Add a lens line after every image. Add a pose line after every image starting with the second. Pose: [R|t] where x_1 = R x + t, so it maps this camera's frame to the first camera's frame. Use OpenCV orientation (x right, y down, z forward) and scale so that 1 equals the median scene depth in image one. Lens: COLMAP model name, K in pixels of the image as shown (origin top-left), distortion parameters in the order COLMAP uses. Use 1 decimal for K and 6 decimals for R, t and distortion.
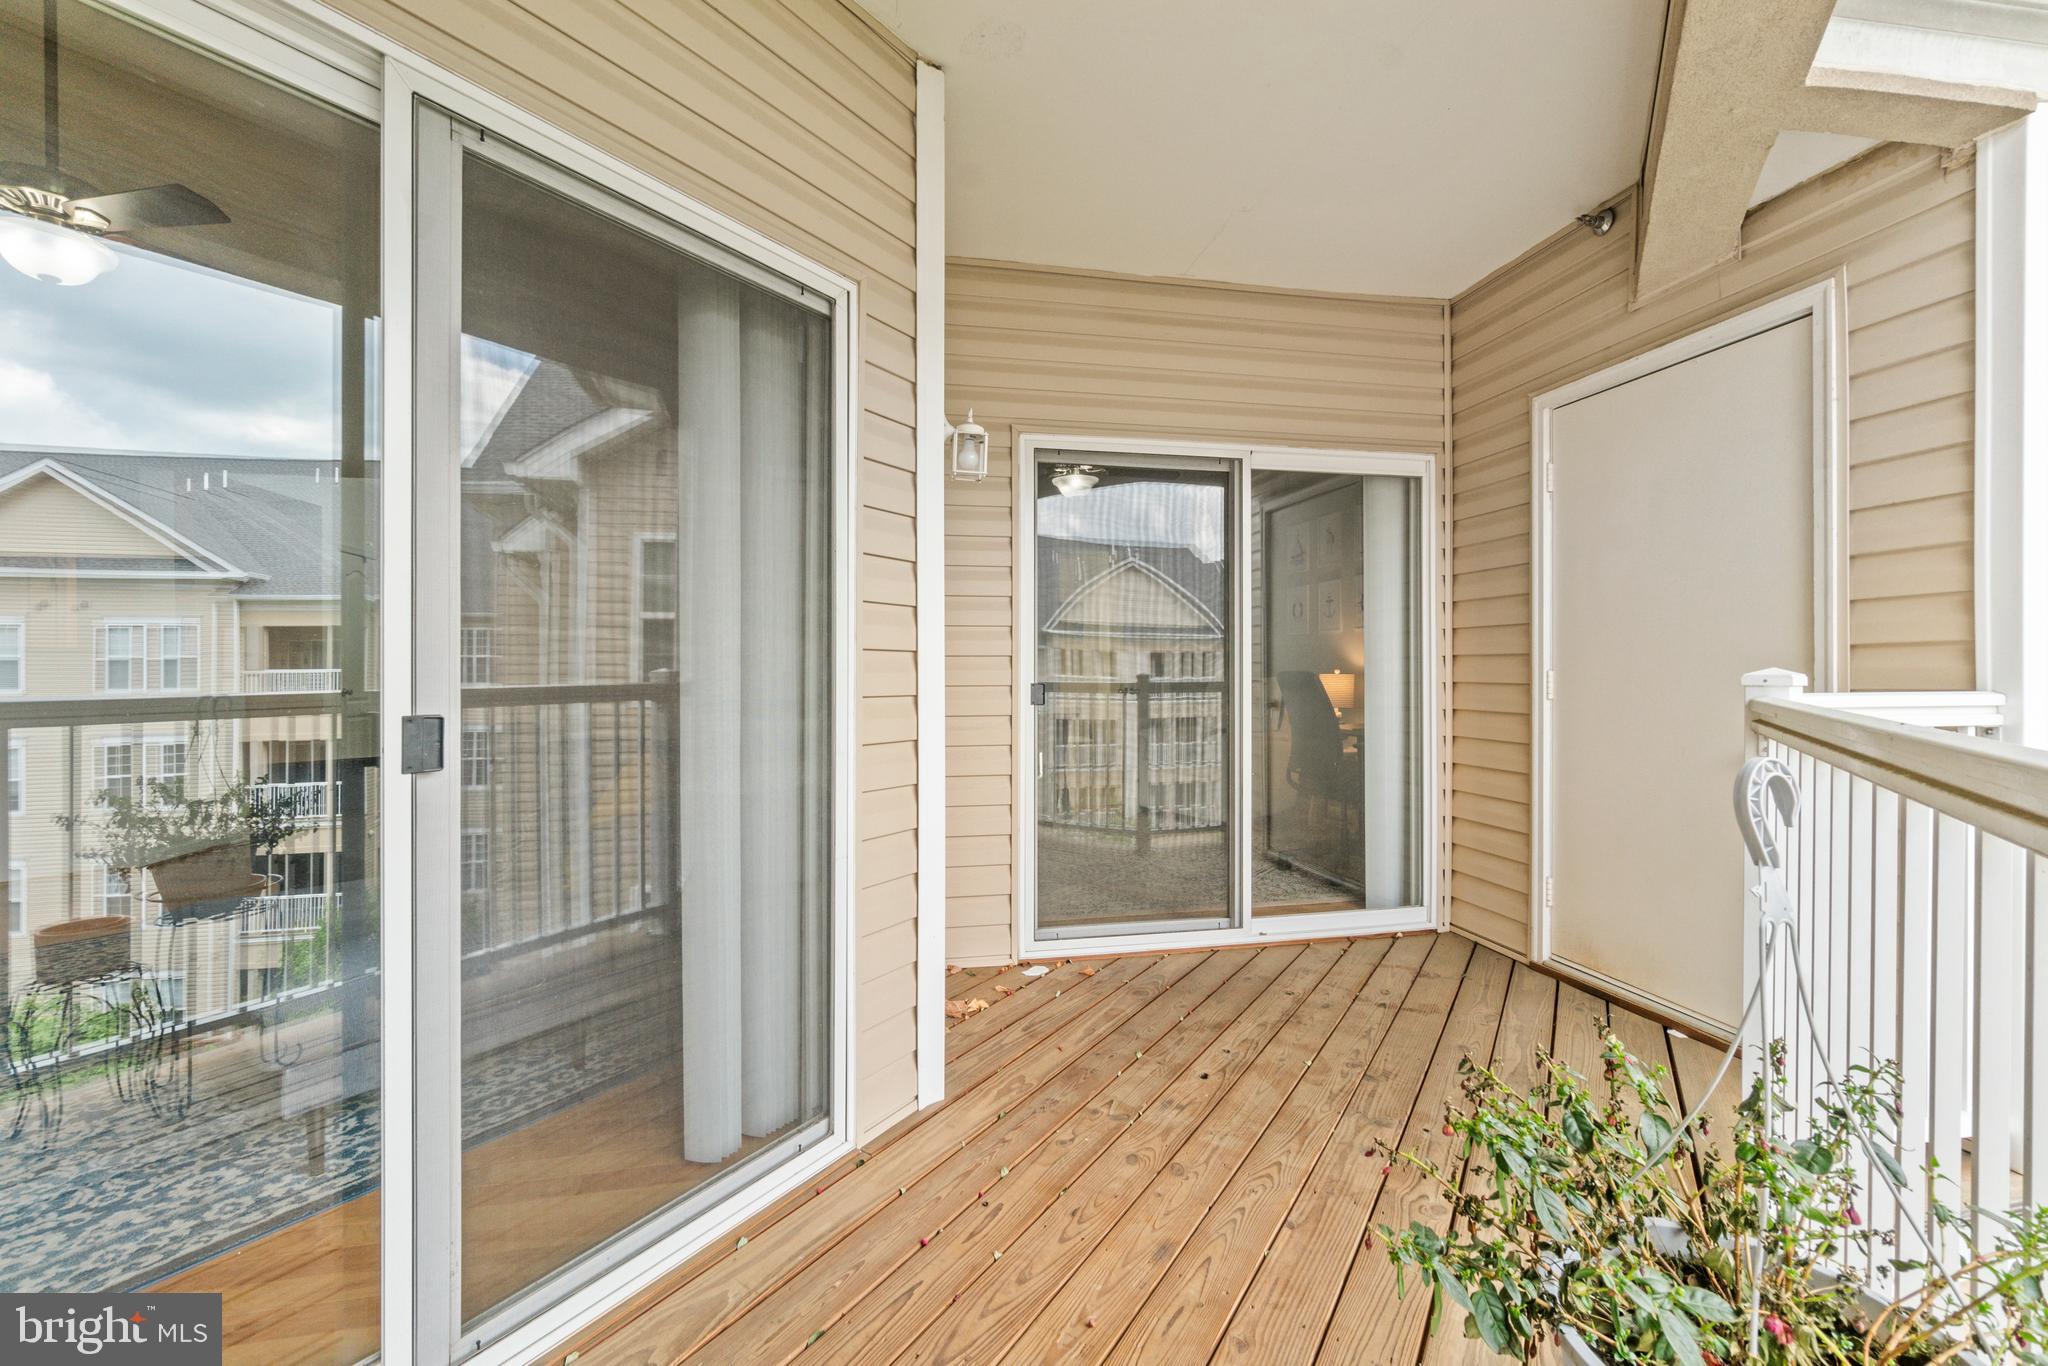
lens RADIAL K [[887.5, 0, 1023.1], [0, 887.5, 673.8], [0, 0, 1]] dist [-0.004967, -0.002744]
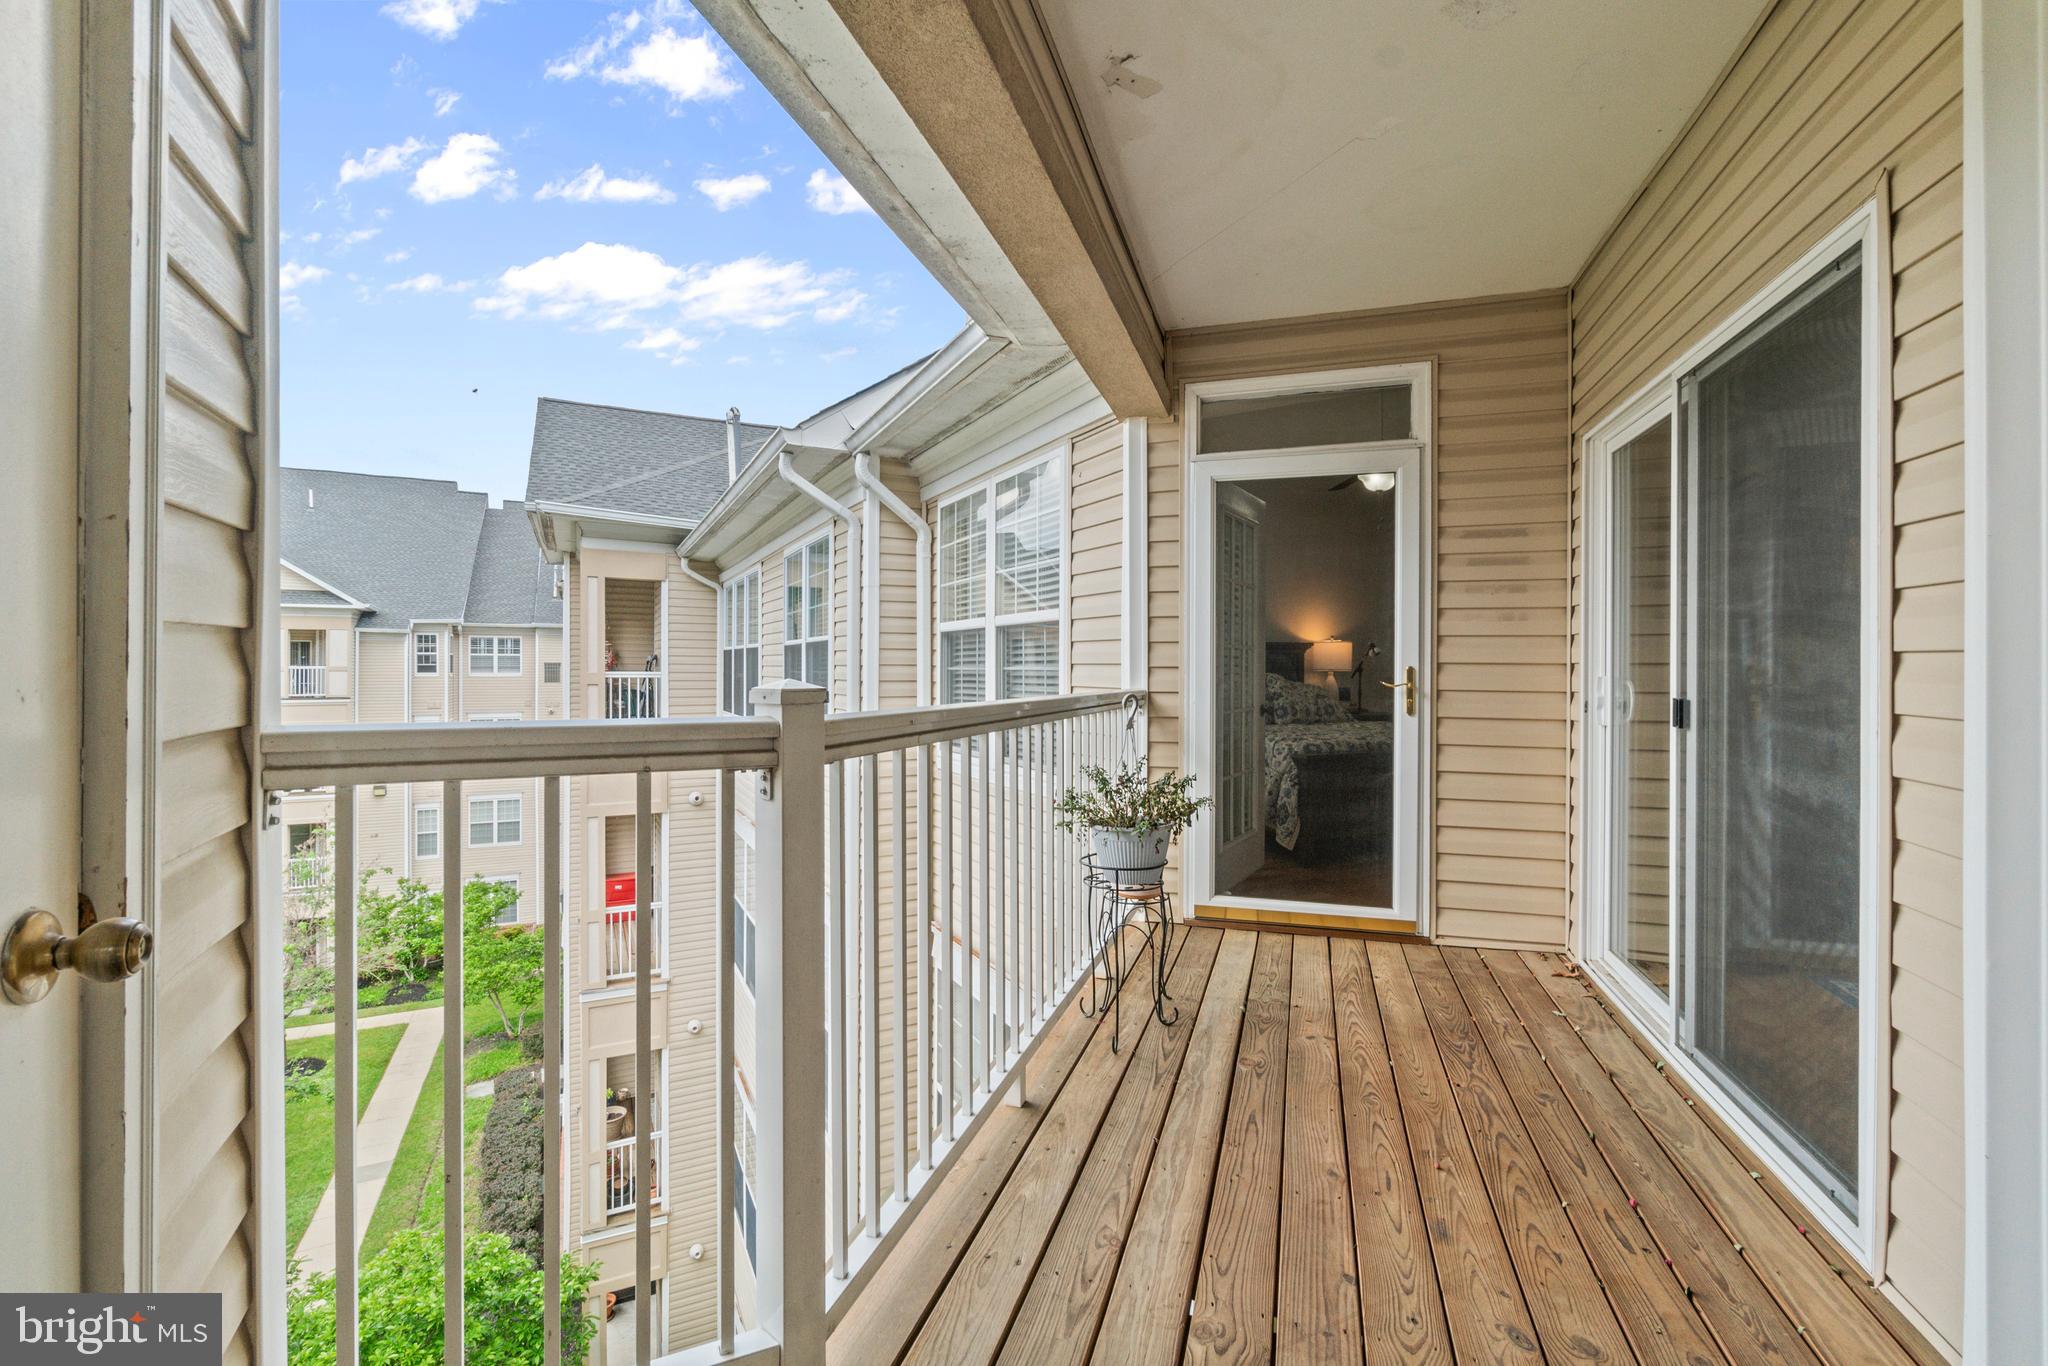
lens RADIAL K [[887.5, 0, 1025.4], [0, 887.5, 677.7], [0, 0, 1]] dist [-0.004967, -0.002744]
pose [[-0.965003, 0.001076, -0.262237, 0.917091], [-0.002101, 0.999928, 0.011834, -0.011218], [0.262231, 0.011971, -0.964931, 1.894227]]
